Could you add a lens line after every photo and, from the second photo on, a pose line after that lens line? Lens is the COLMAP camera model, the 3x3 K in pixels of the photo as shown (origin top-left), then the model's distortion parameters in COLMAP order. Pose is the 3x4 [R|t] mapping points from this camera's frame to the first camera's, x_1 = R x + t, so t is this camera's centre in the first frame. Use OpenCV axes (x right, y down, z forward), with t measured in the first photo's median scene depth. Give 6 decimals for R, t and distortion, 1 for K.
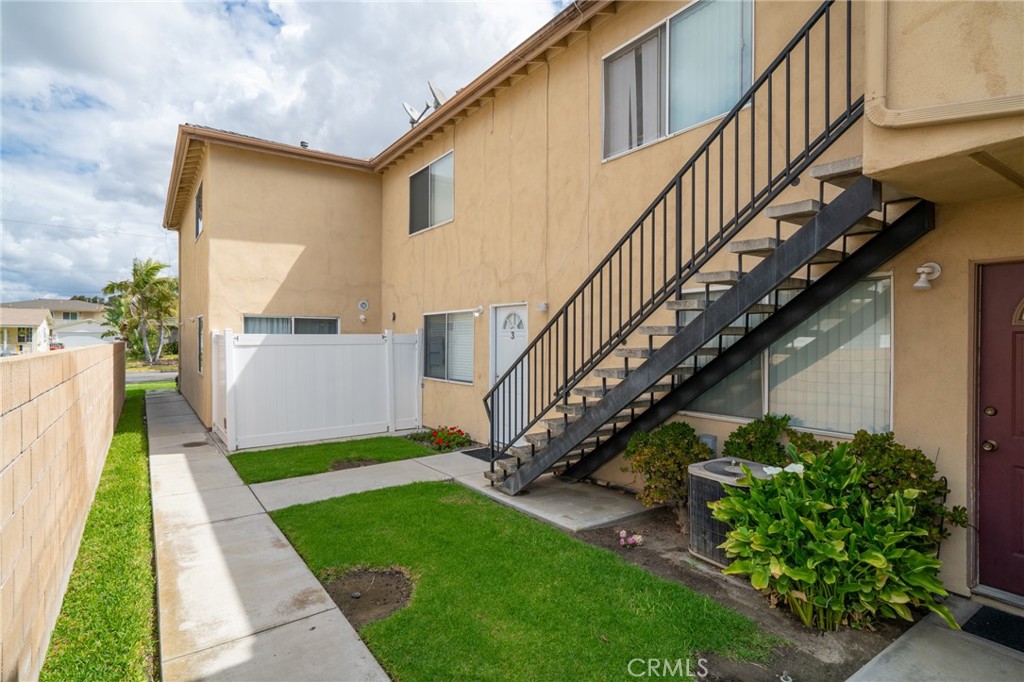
lens RADIAL K [[527.9, 0, 510.9], [0, 527.9, 337.0], [0, 0, 1]] dist [0.006026, 0.001608]
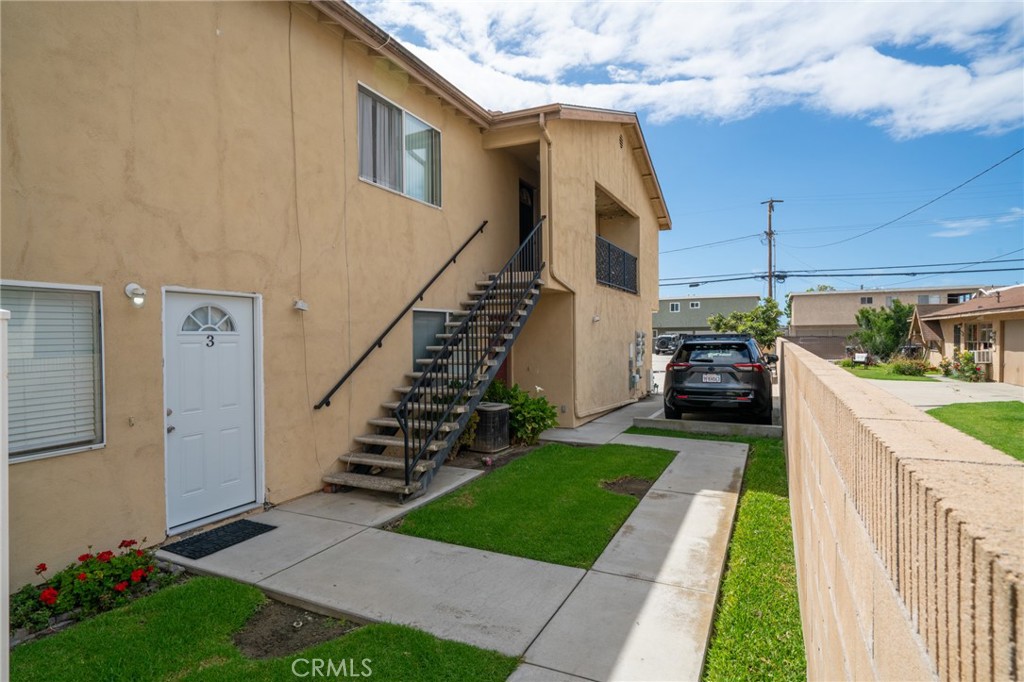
lens RADIAL K [[527.9, 0, 511.6], [0, 527.9, 341.1], [0, 0, 1]] dist [0.006026, 0.001608]
pose [[-0.481571, -0.009834, 0.876352, -1.129965], [0.002142, 0.999921, 0.012397, -0.016235], [-0.876404, 0.007847, -0.481512, 1.532809]]
